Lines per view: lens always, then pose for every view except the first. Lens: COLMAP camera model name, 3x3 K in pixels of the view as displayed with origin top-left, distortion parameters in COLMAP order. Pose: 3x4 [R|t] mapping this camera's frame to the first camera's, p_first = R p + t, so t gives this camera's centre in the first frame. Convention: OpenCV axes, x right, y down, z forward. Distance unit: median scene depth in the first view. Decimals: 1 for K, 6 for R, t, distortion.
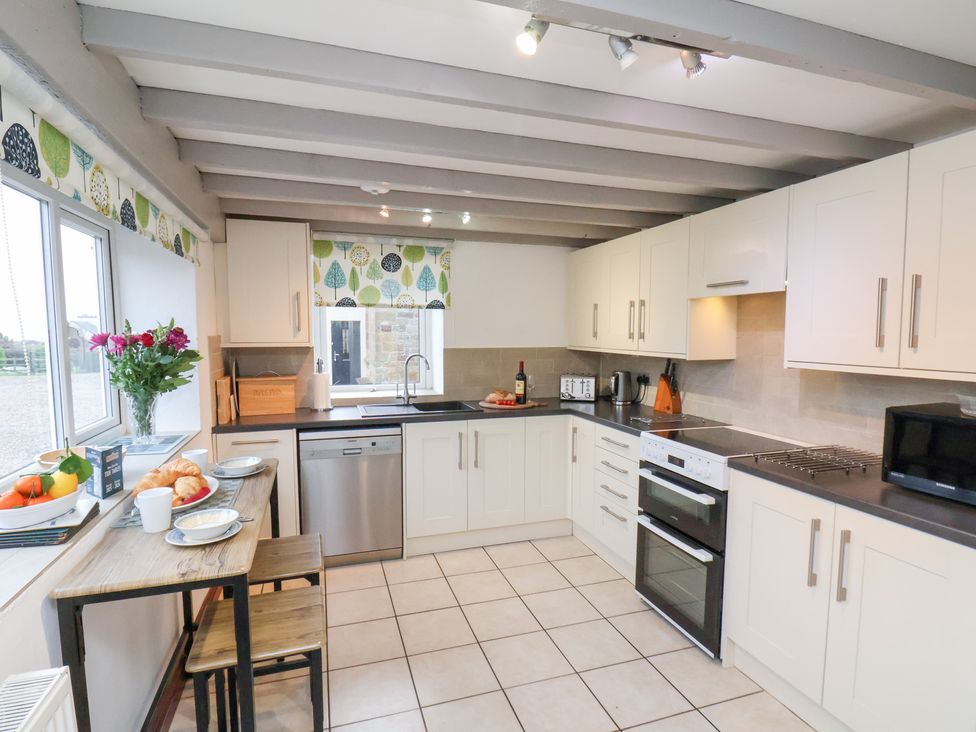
lens RADIAL K [[524.4, 0, 484.6], [0, 524.4, 371.5], [0, 0, 1]] dist [0.011938, -0.021062]
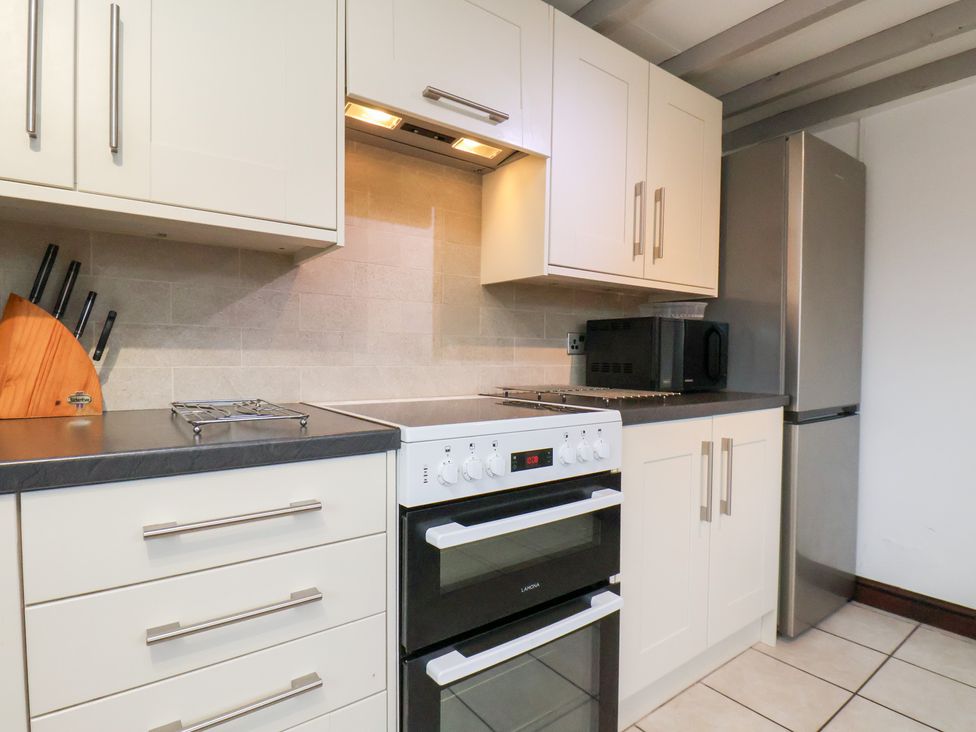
lens RADIAL K [[520.8, 0, 490.1], [0, 520.8, 371.0], [0, 0, 1]] dist [0.014585, -0.020130]
pose [[-0.331323, -0.032027, 0.942974, -0.029705], [0.067225, 0.996082, 0.057451, 0.048885], [-0.941120, 0.082426, -0.327872, 0.852686]]
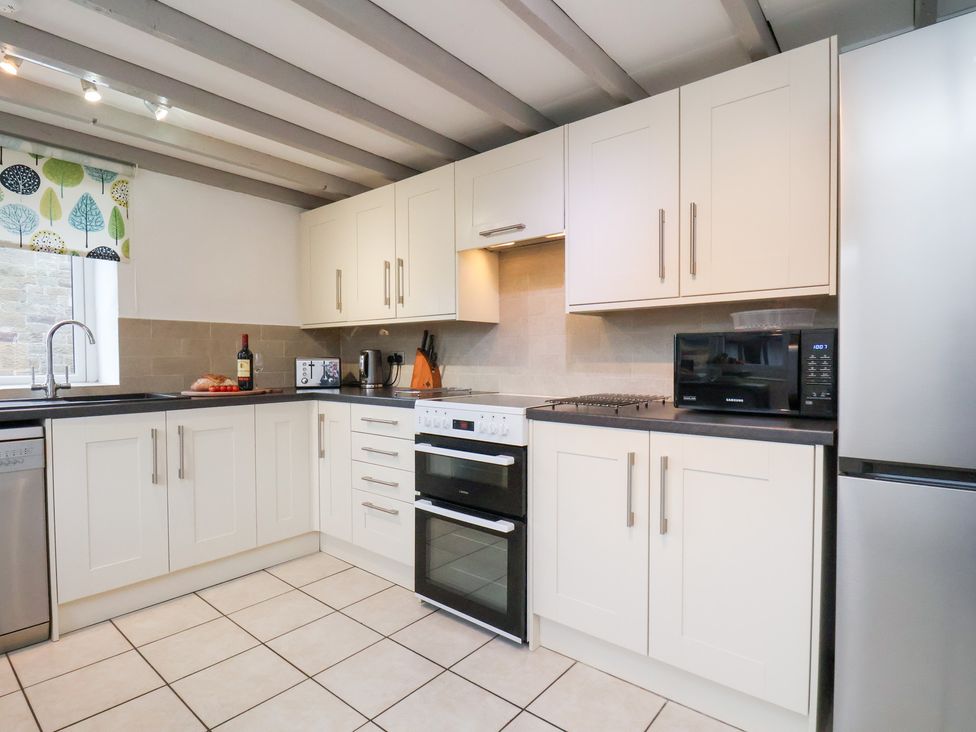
lens RADIAL K [[520.8, 0, 490.1], [0, 520.8, 371.0], [0, 0, 1]] dist [0.014585, -0.020130]
pose [[0.843578, -0.017368, 0.536726, -0.039798], [0.047162, 0.998011, -0.041830, 0.087056], [-0.534932, 0.060600, 0.842719, 0.182657]]
